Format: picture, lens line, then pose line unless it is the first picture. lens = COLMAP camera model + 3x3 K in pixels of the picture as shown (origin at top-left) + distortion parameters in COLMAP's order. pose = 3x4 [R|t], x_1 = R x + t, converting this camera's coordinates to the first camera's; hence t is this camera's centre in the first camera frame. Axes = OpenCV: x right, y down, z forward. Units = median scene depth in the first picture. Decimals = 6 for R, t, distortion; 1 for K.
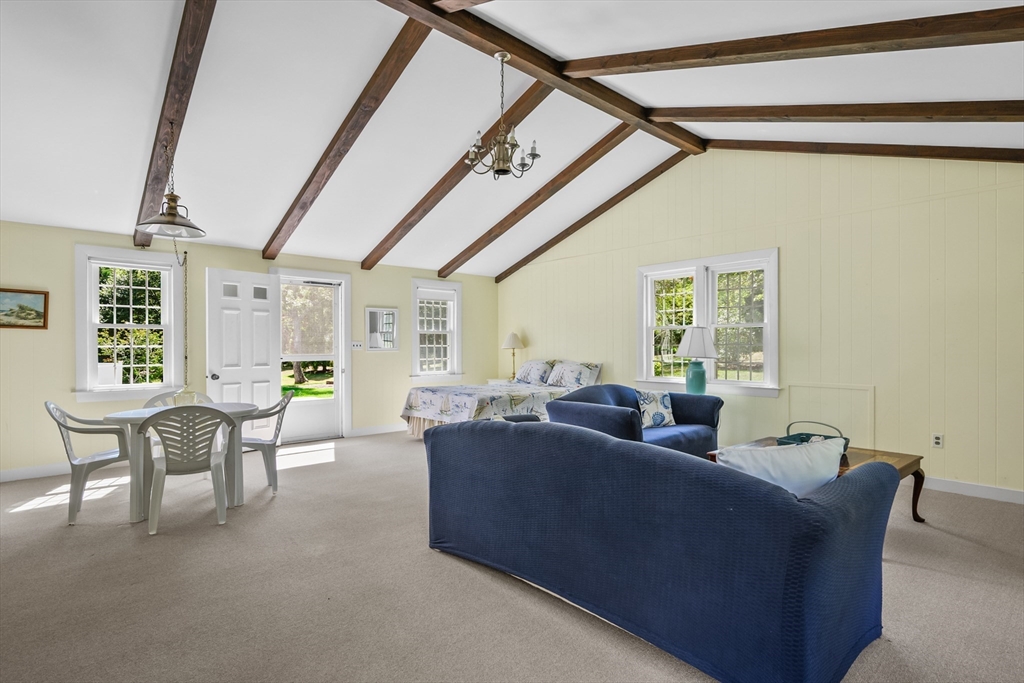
lens RADIAL K [[449.1, 0, 512.2], [0, 449.1, 345.5], [0, 0, 1]] dist [-0.001366, -0.000914]
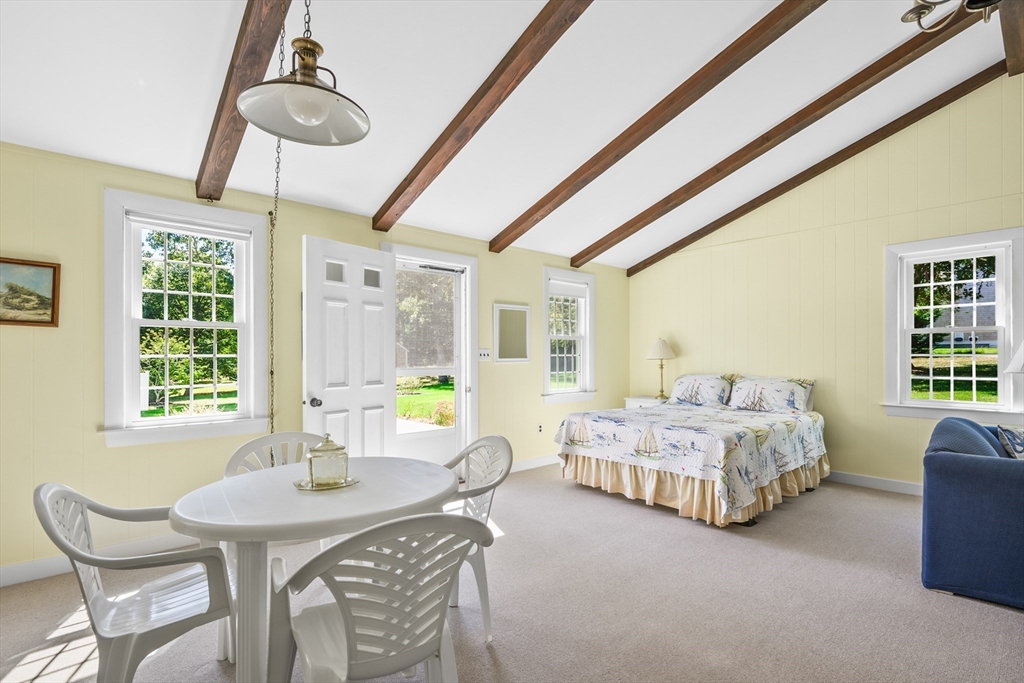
lens RADIAL K [[449.1, 0, 532.9], [0, 449.1, 354.0], [0, 0, 1]] dist [-0.001366, -0.000914]
pose [[0.999988, 0.001067, -0.004691, -0.303217], [-0.001082, 0.999994, -0.003150, 0.000850], [0.004687, 0.003155, 0.999984, 0.306830]]
